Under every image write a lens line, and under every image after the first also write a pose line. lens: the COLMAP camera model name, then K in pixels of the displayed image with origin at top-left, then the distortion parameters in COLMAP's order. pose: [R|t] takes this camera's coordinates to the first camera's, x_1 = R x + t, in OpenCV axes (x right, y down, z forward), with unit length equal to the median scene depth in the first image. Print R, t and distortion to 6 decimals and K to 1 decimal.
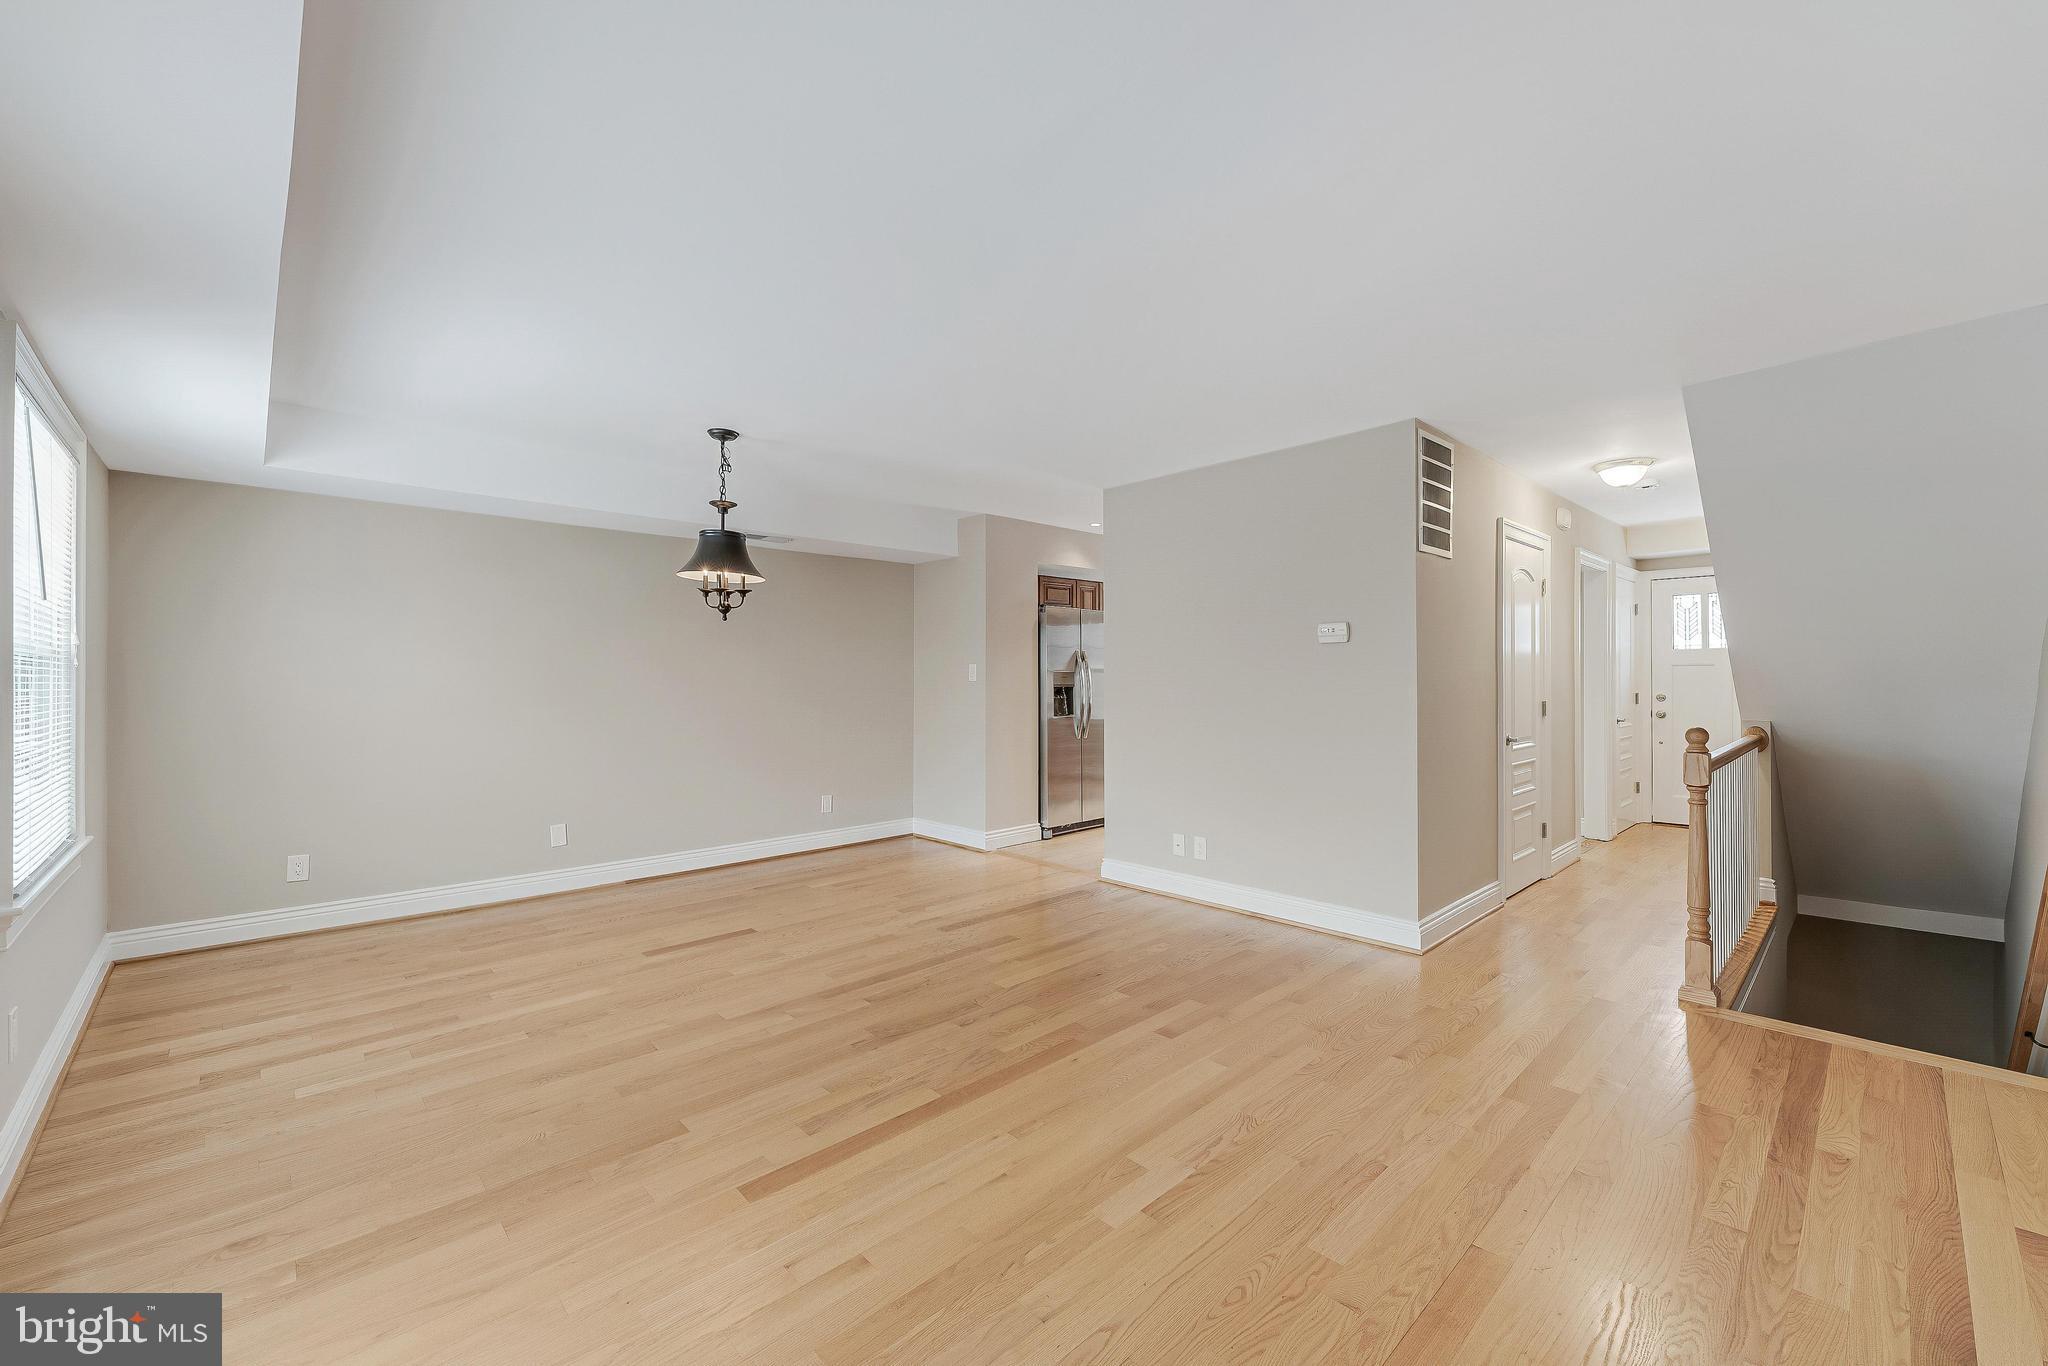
lens RADIAL K [[821.8, 0, 1030.9], [0, 821.8, 676.0], [0, 0, 1]] dist [0.000480, -0.000616]
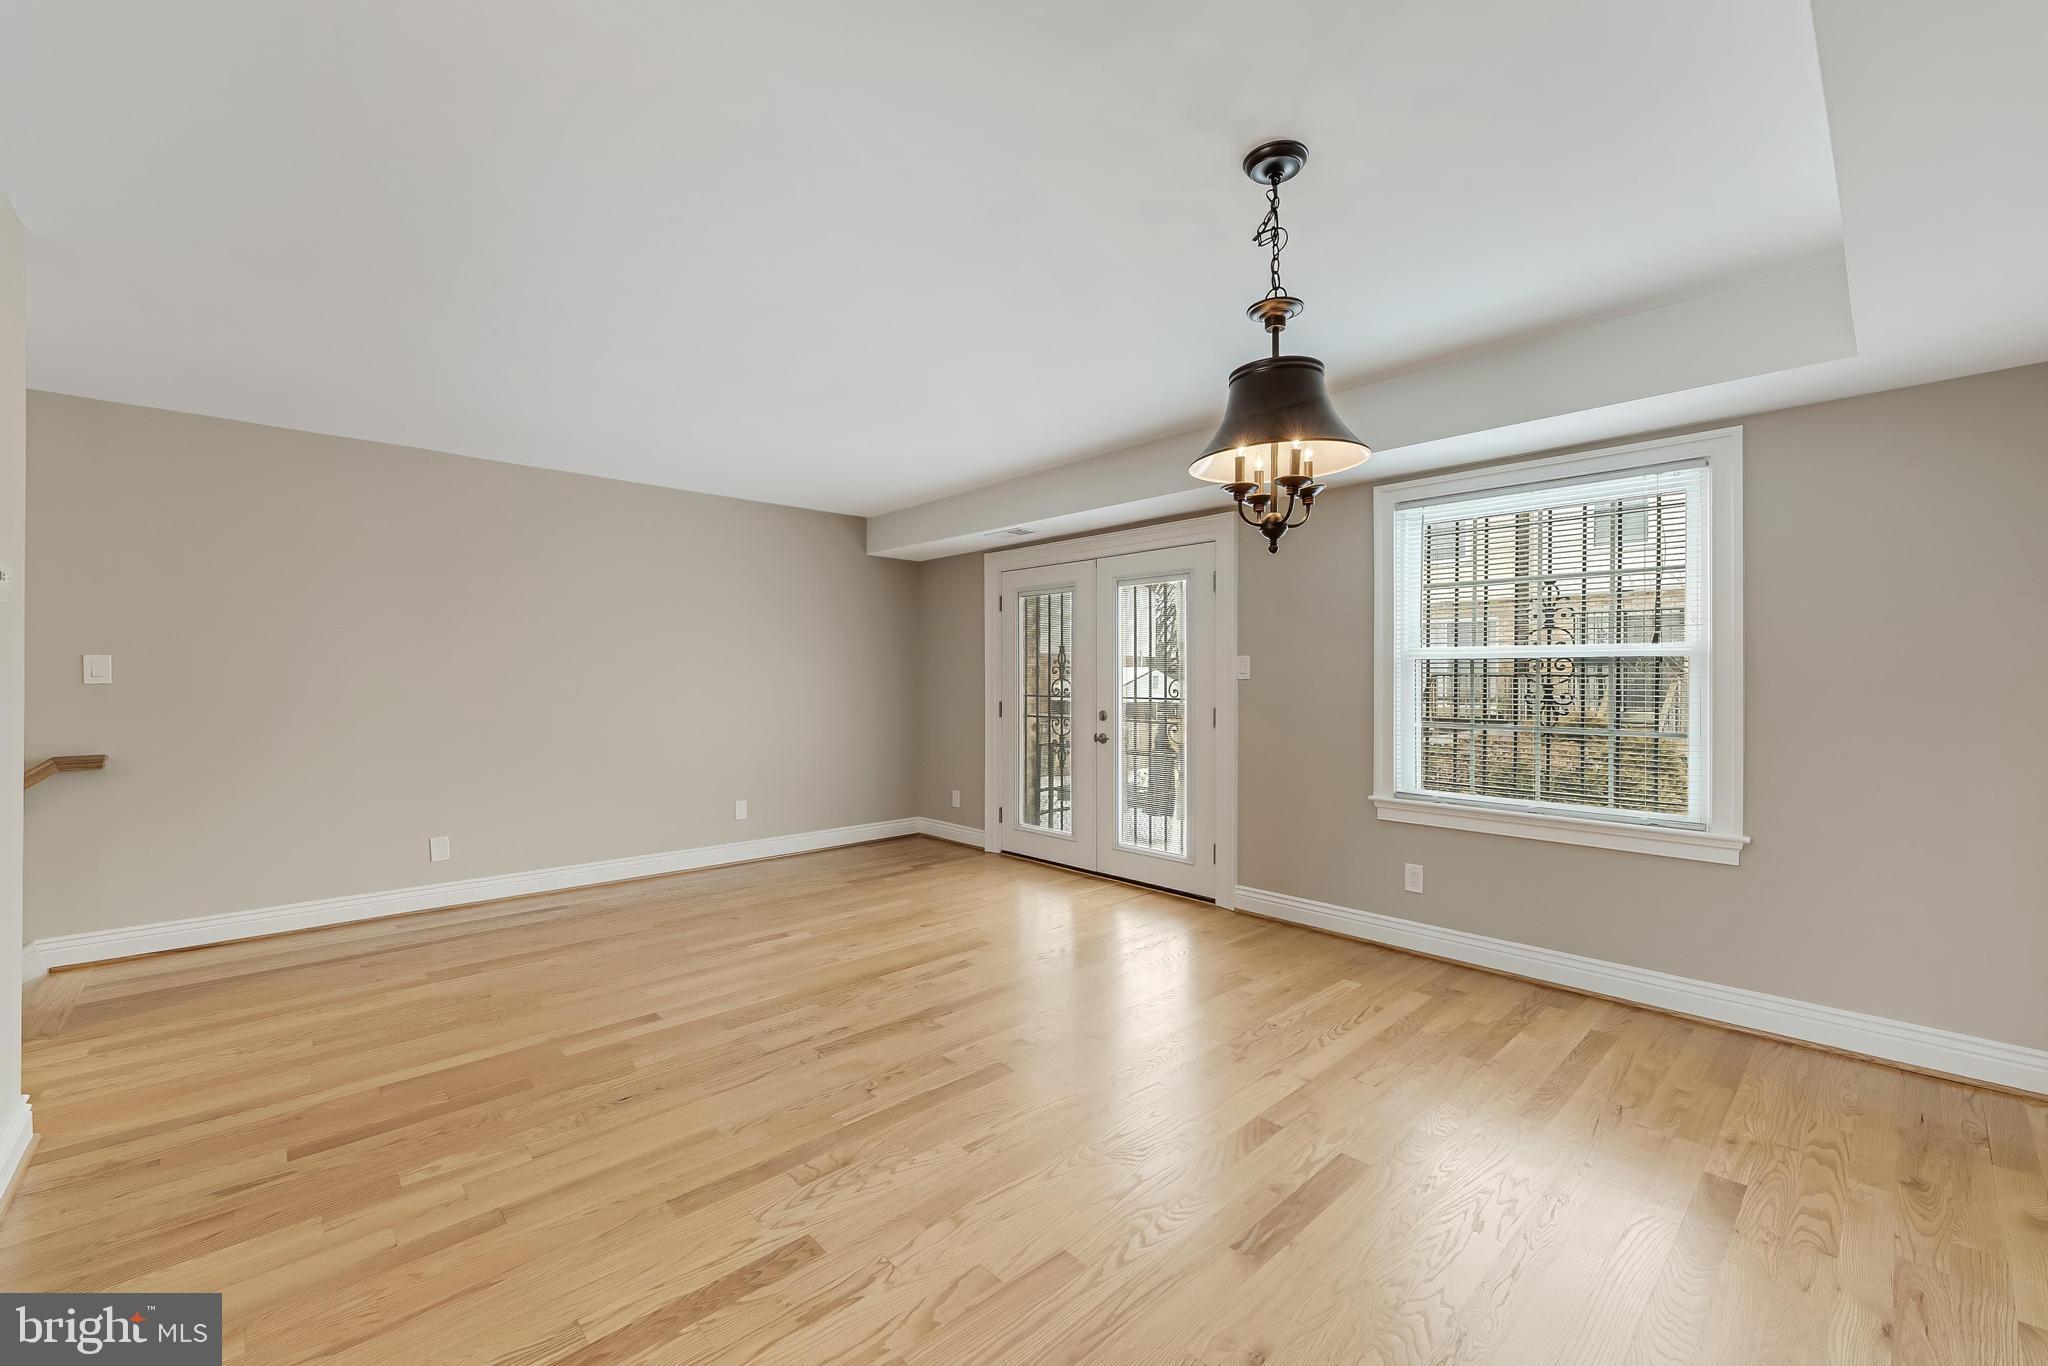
lens RADIAL K [[821.8, 0, 1030.9], [0, 821.8, 676.0], [0, 0, 1]] dist [0.000480, -0.000616]
pose [[-0.999967, 0.001676, 0.007926, -0.259758], [0.001630, 0.999981, -0.005904, 0.007829], [-0.007936, -0.005891, -0.999951, 1.634617]]
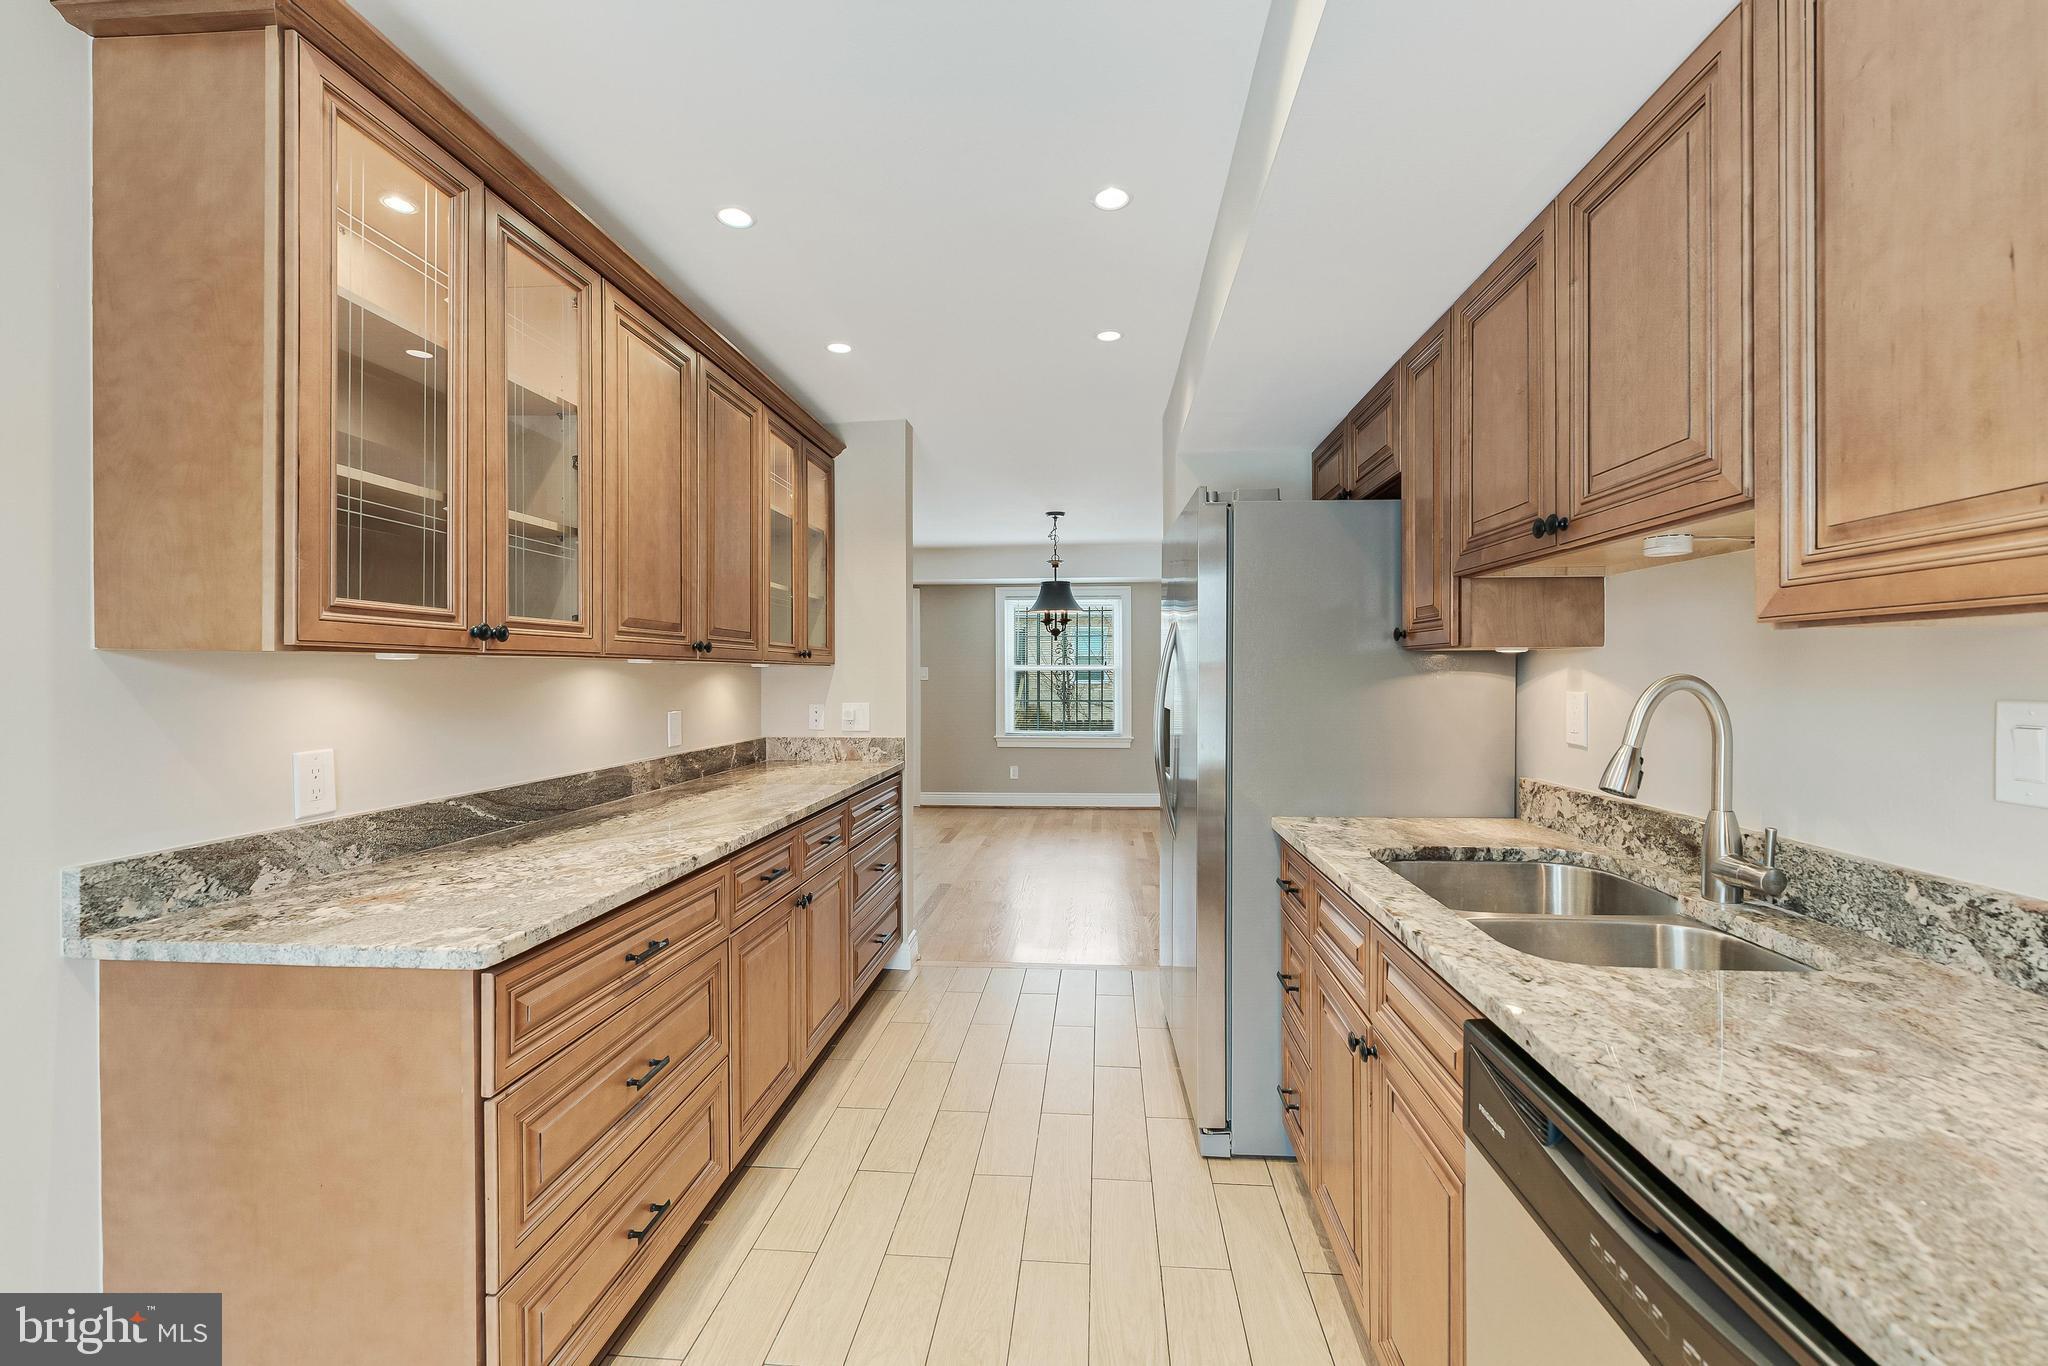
lens RADIAL K [[821.8, 0, 1030.9], [0, 821.8, 676.0], [0, 0, 1]] dist [0.000480, -0.000616]
pose [[-0.751581, 0.005684, -0.659616, 0.703020], [0.005858, 0.999981, 0.001942, -0.008653], [0.659615, -0.002404, -0.751600, 2.303227]]
